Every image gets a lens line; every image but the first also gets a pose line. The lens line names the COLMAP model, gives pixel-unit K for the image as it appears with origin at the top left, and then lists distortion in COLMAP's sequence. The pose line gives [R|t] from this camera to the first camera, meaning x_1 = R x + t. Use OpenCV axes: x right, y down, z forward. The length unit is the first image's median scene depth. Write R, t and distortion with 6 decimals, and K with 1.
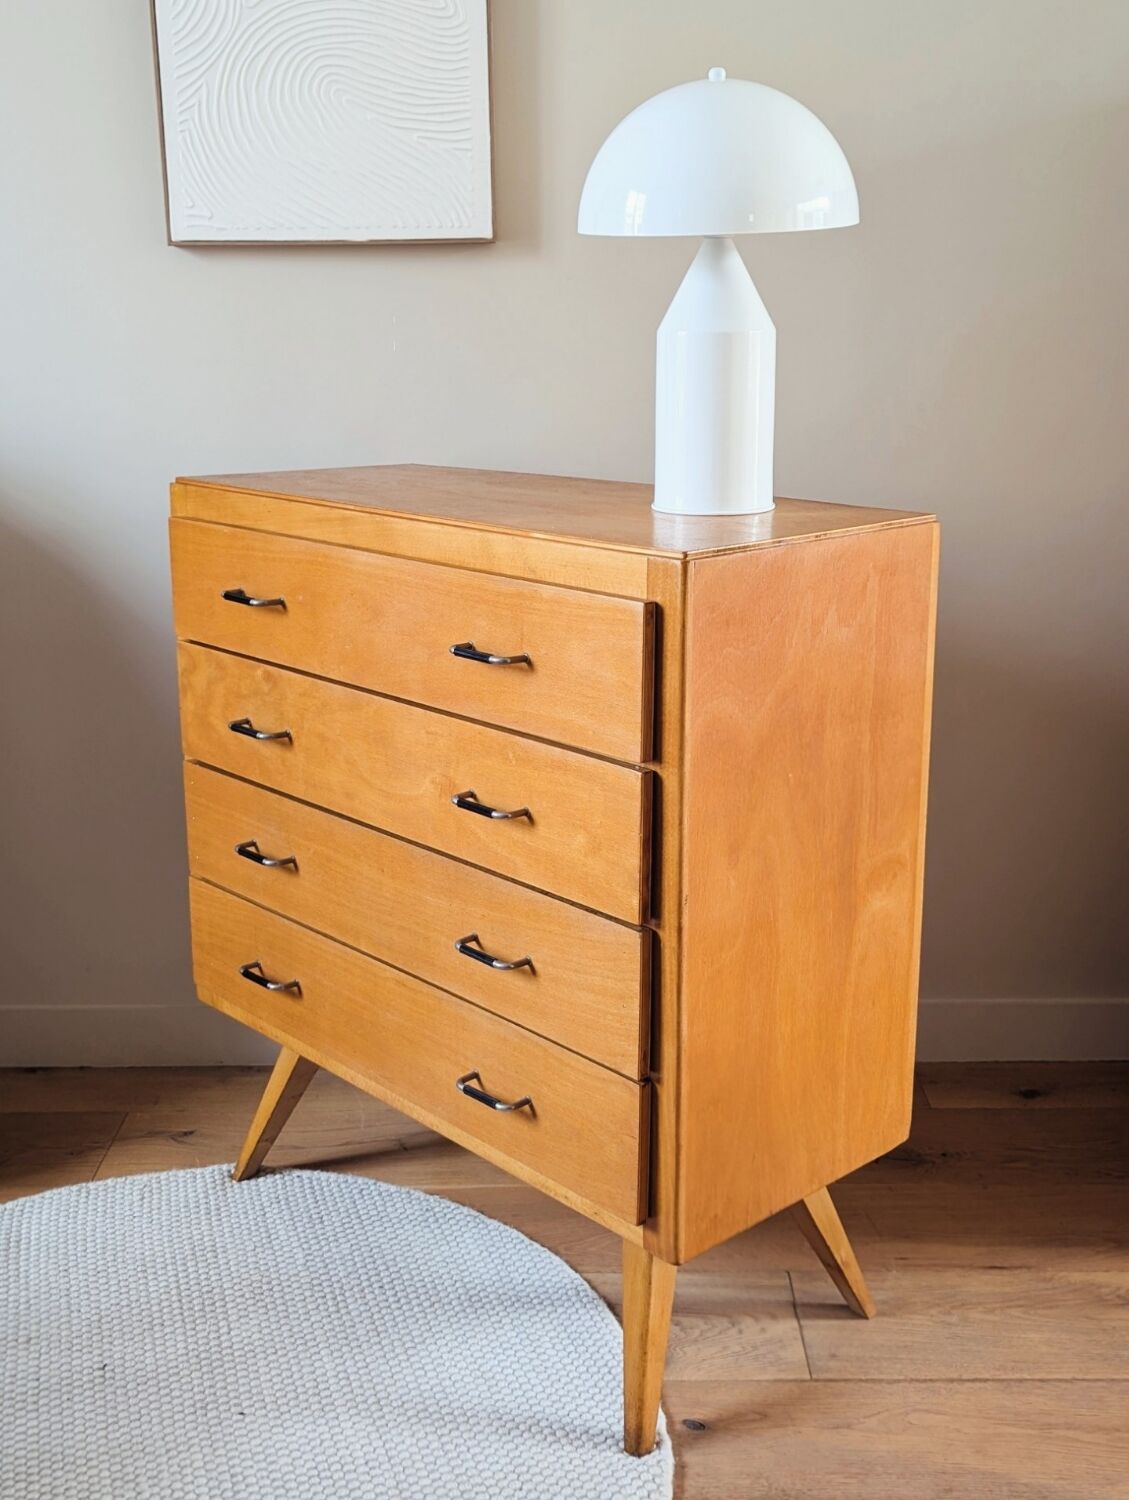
lens RADIAL K [[1706.8, 0, 554.8], [0, 1706.8, 720.4], [0, 0, 1]] dist [0.082236, -0.203906]
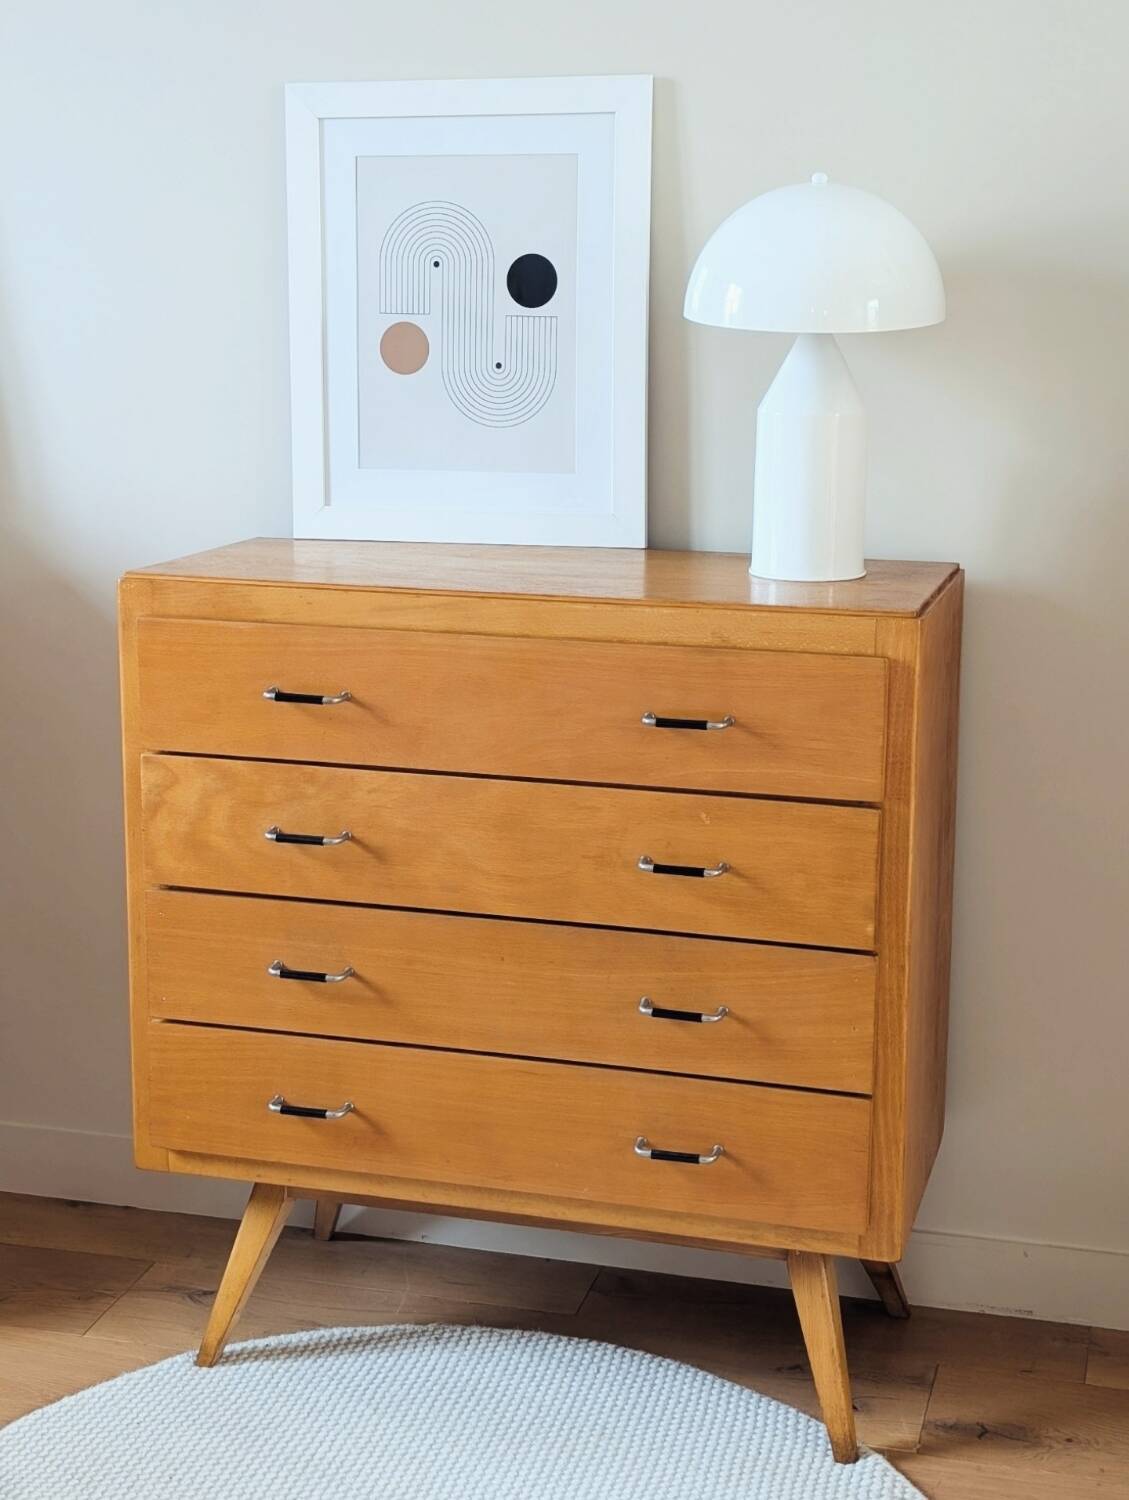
lens RADIAL K [[2383.3, 0, 540.9], [0, 2383.3, 707.1], [0, 0, 1]] dist [0.125120, -0.373171]
pose [[0.853987, -0.092757, 0.511959, -0.746947], [0.116993, 0.993016, -0.015237, -0.030917], [-0.506970, 0.072908, 0.858875, -0.188962]]
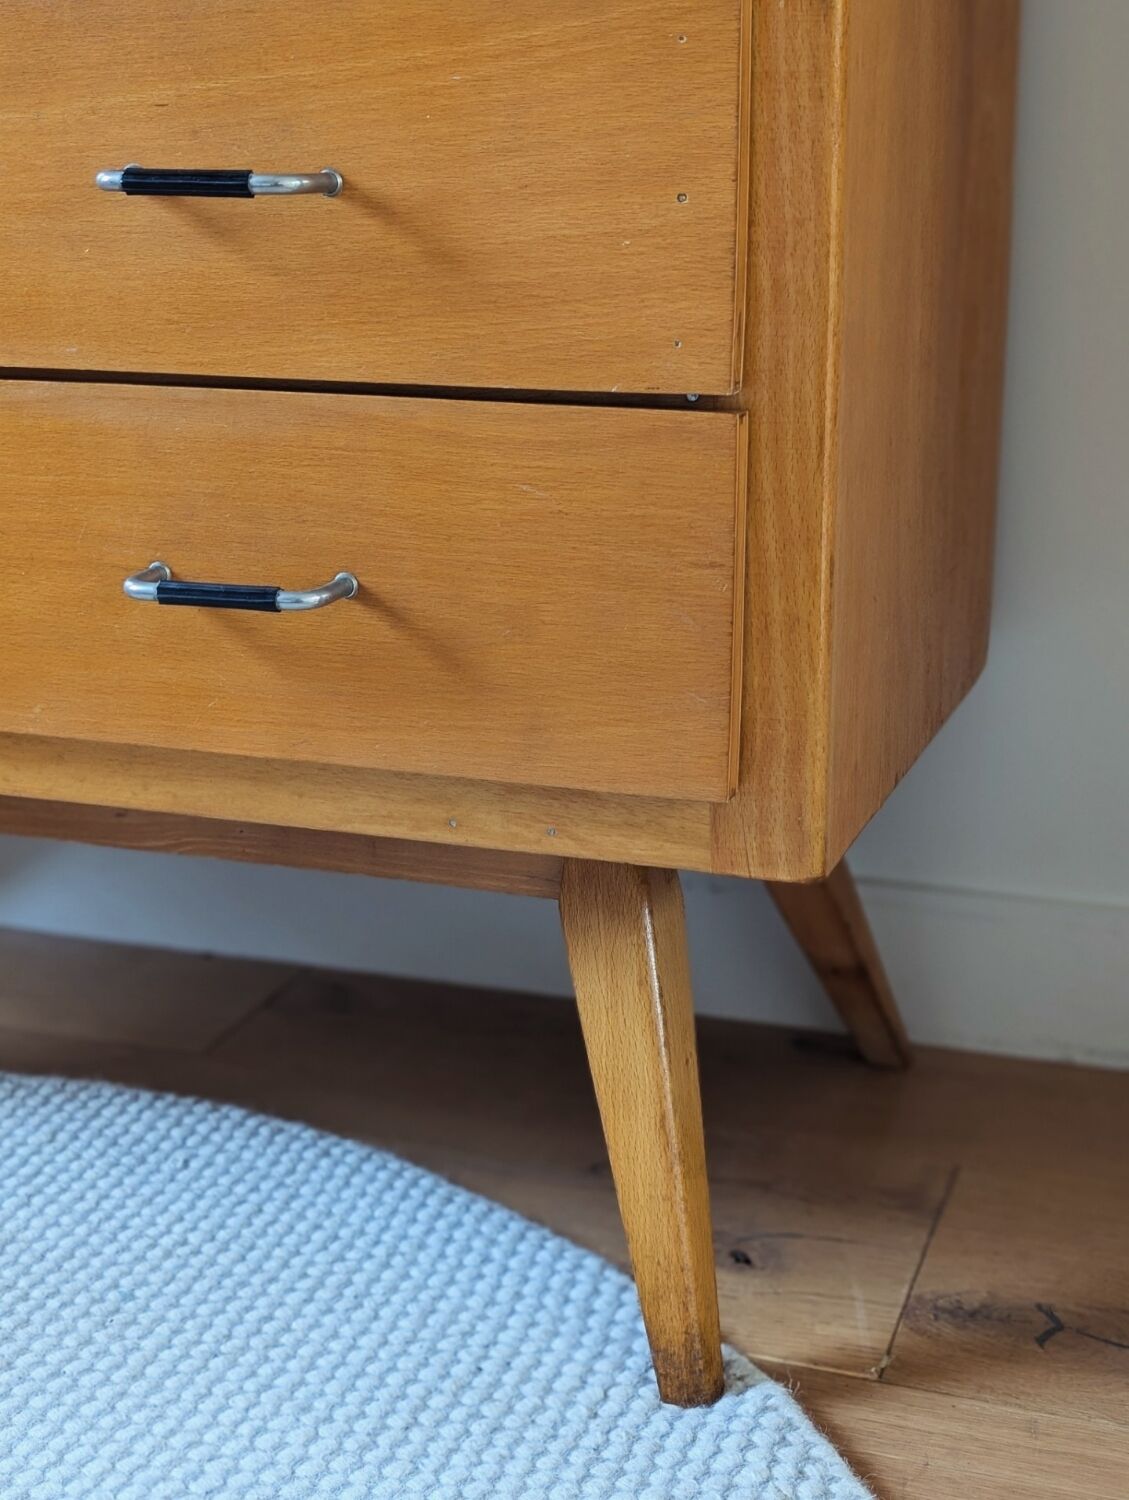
lens RADIAL K [[2145.4, 0, 566.9], [0, 2145.4, 721.1], [0, 0, 1]] dist [0.231939, -0.879883]
pose [[0.886866, -0.115134, 0.447451, -0.174942], [0.111689, 0.993155, 0.034177, 0.219502], [-0.448323, 0.019665, 0.893655, 0.490726]]
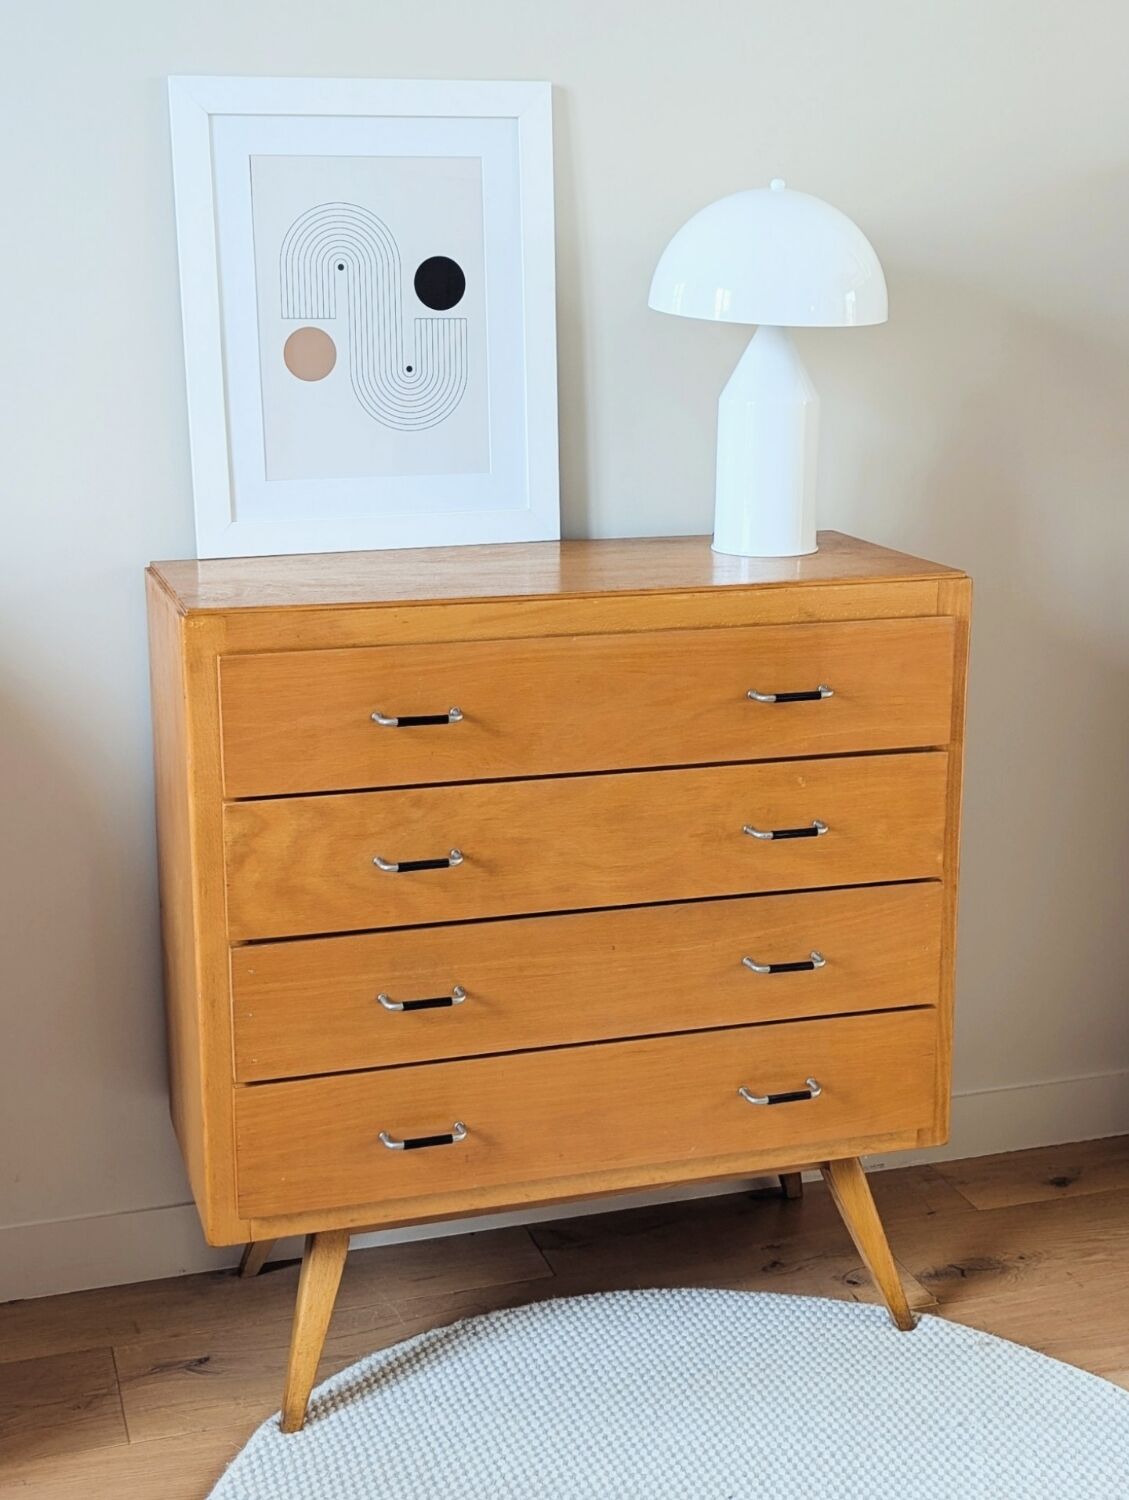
lens RADIAL K [[2063.6, 0, 597.3], [0, 2063.6, 708.7], [0, 0, 1]] dist [0.098699, -0.292211]
pose [[0.416225, -0.192881, 0.888569, -1.123058], [0.214930, 0.970418, 0.109970, -0.178417], [-0.883494, 0.145208, 0.445368, 0.436797]]
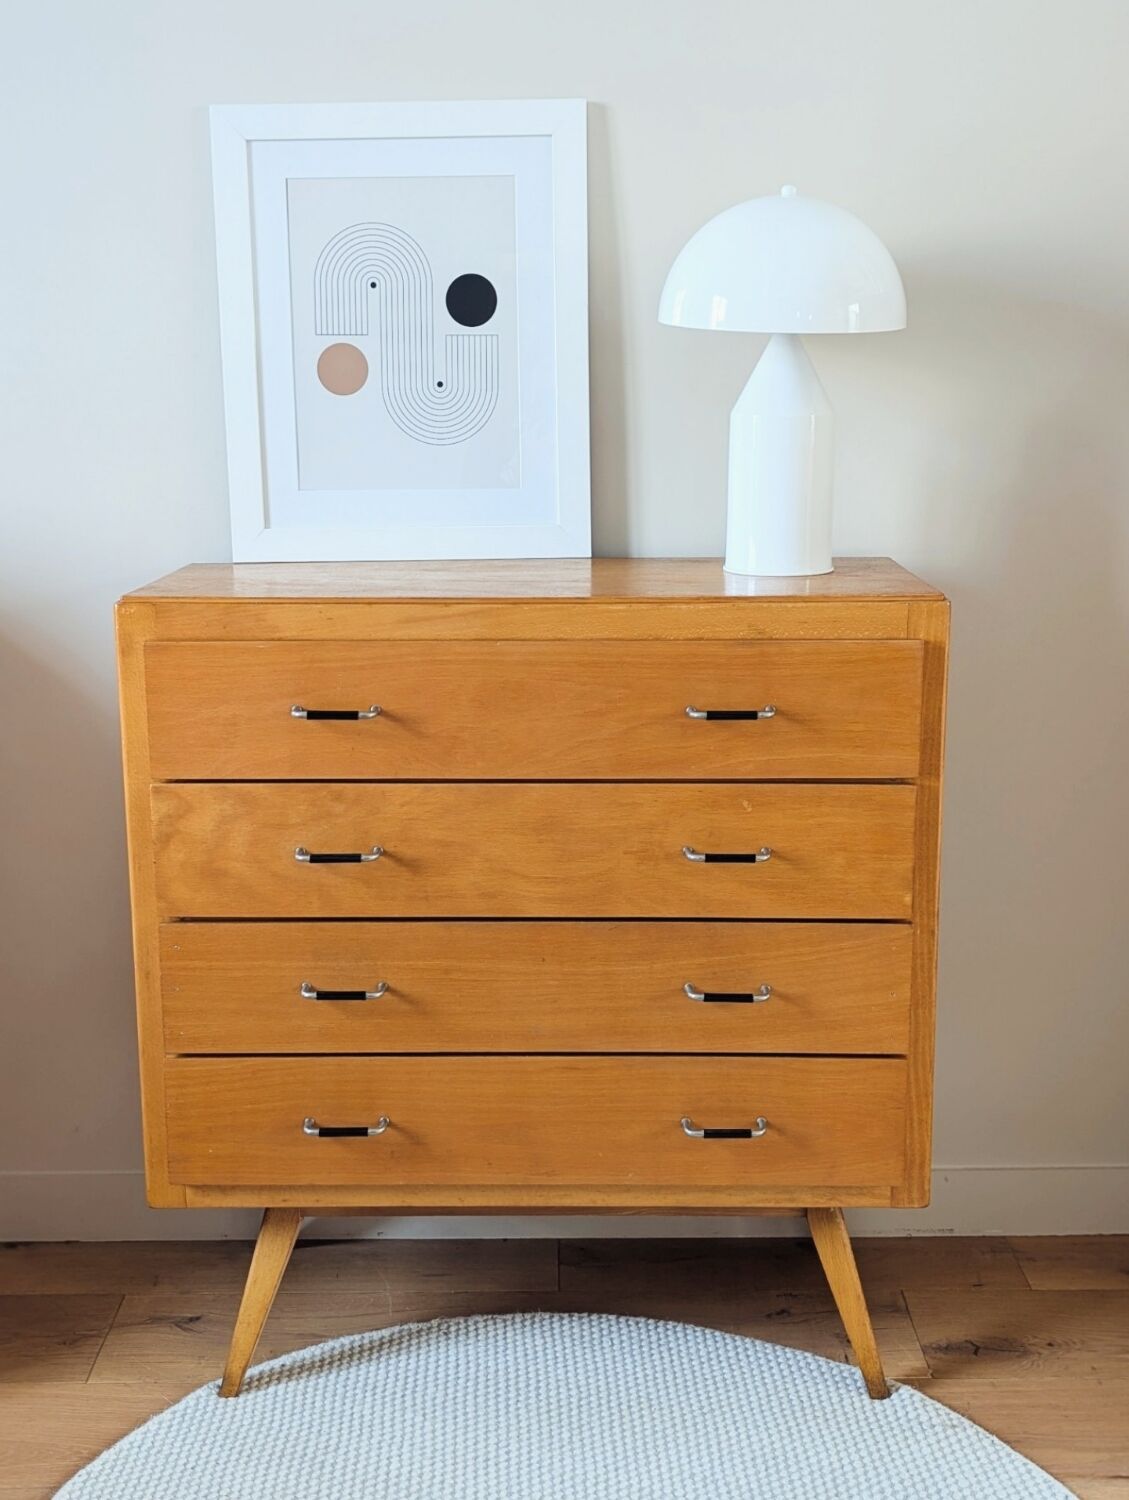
lens RADIAL K [[1910.3, 0, 564.5], [0, 1910.3, 750.0], [0, 0, 1]] dist [0.094282, -0.287558]
pose [[0.678801, -0.148896, 0.719068, -0.848900], [0.179037, 0.983234, 0.034586, -0.066148], [-0.712162, 0.105263, 0.694078, 0.202697]]
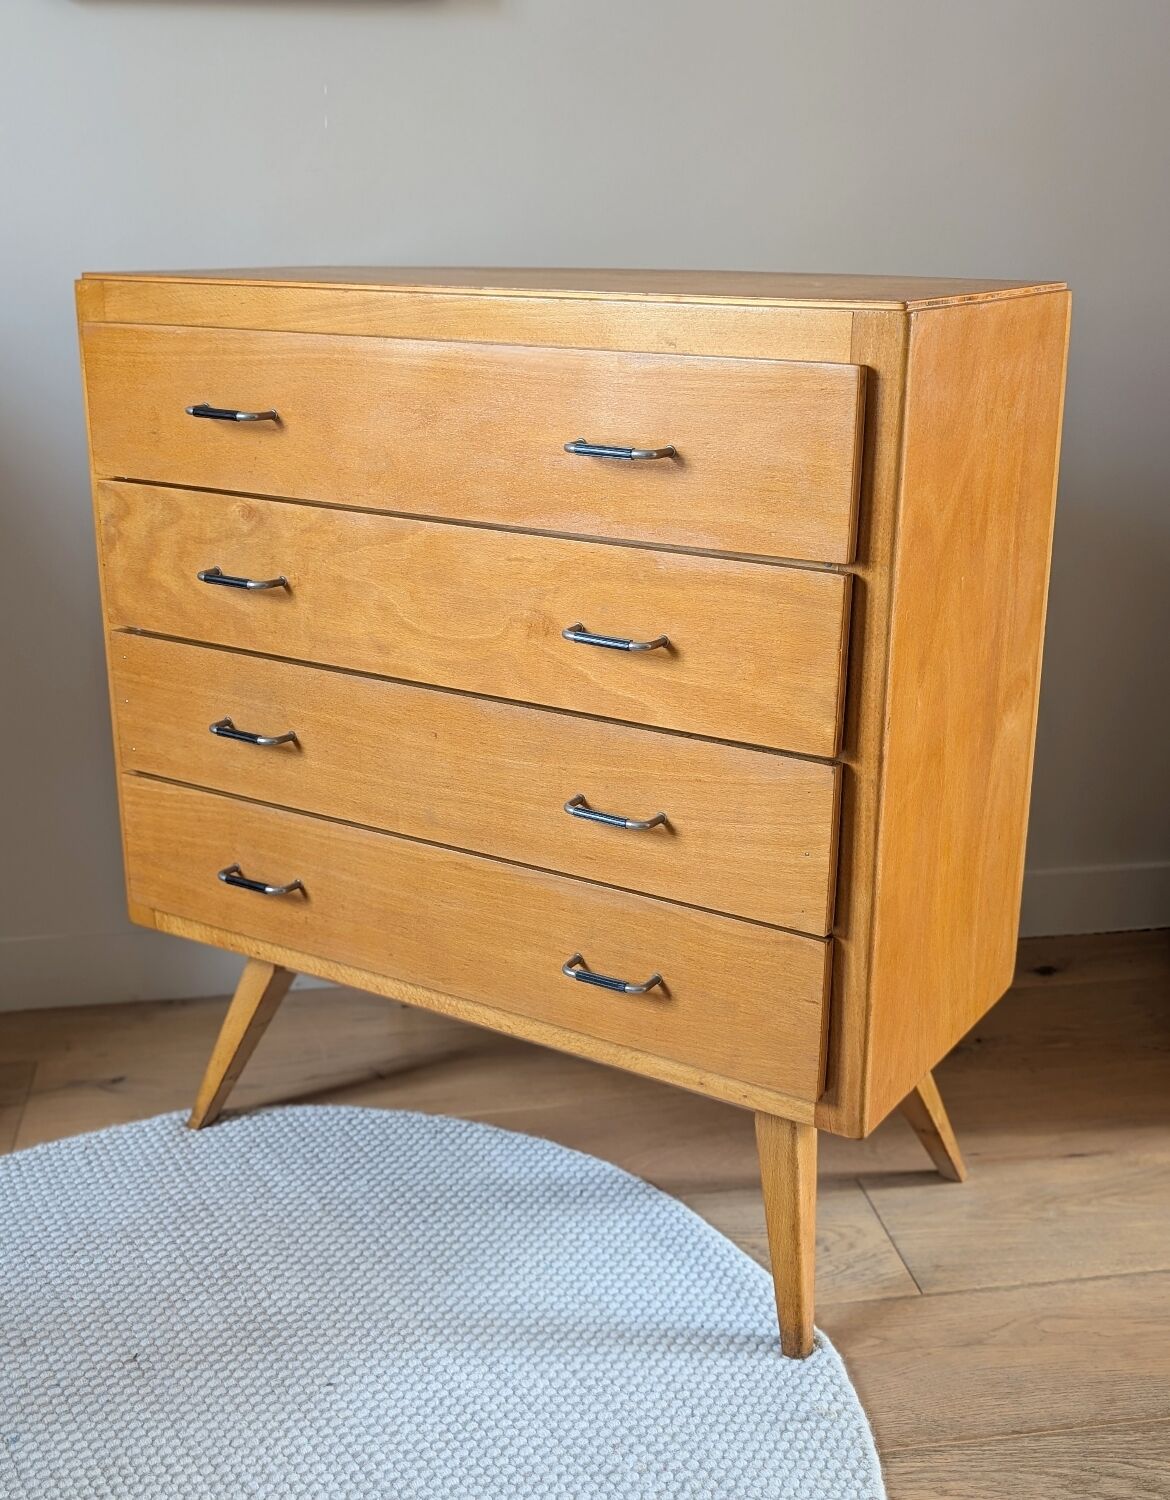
lens RADIAL K [[1757.3, 0, 576.5], [0, 1757.3, 784.2], [0, 0, 1]] dist [0.104276, -0.334382]
pose [[0.967345, -0.076749, 0.241562, -0.237154], [0.057203, 0.994571, 0.086922, 0.040039], [-0.246922, -0.070265, 0.966484, 0.144513]]
